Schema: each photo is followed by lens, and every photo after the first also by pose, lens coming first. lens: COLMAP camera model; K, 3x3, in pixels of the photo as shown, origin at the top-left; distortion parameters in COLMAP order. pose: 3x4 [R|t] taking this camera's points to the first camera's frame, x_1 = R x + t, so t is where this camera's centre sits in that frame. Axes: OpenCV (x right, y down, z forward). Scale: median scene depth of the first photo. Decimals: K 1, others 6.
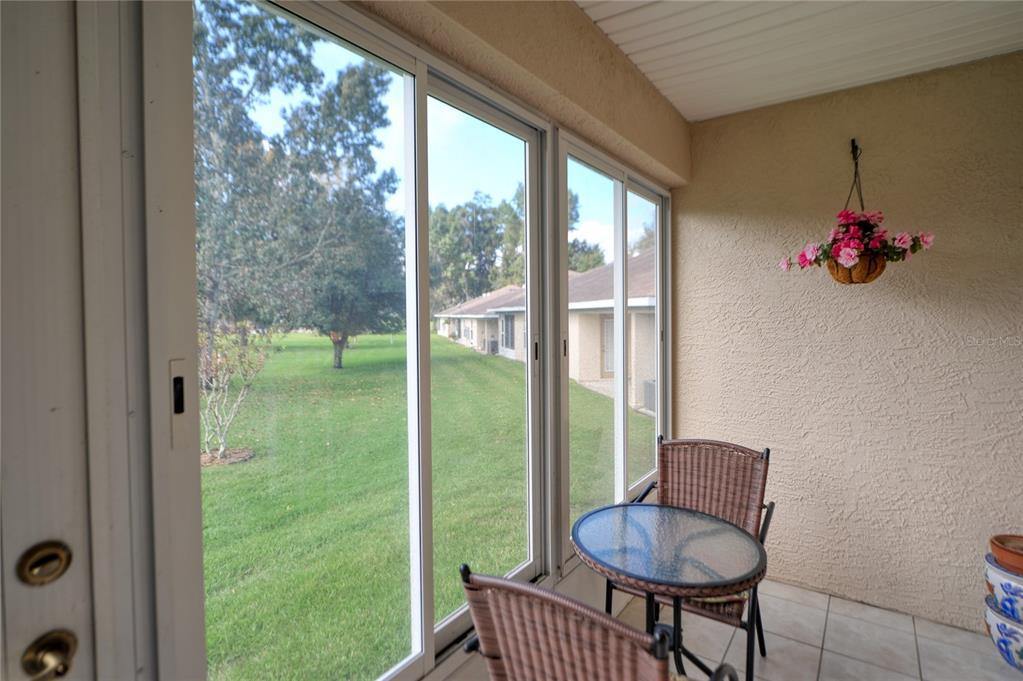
lens RADIAL K [[500.1, 0, 507.3], [0, 500.1, 324.5], [0, 0, 1]] dist [0.000547, -0.005376]
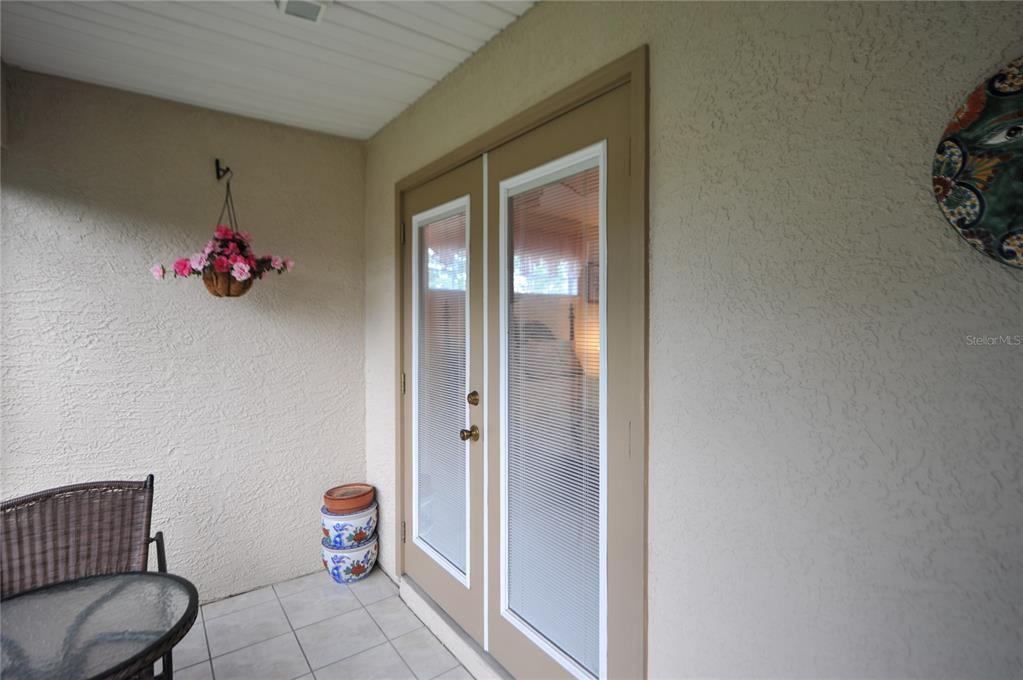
lens RADIAL K [[500.1, 0, 507.3], [0, 500.1, 324.0], [0, 0, 1]] dist [0.000547, -0.005376]
pose [[0.312189, 0.004679, 0.950008, -0.130444], [0.018711, 0.999764, -0.011073, -0.000418], [-0.949836, 0.021233, 0.312028, 0.104394]]
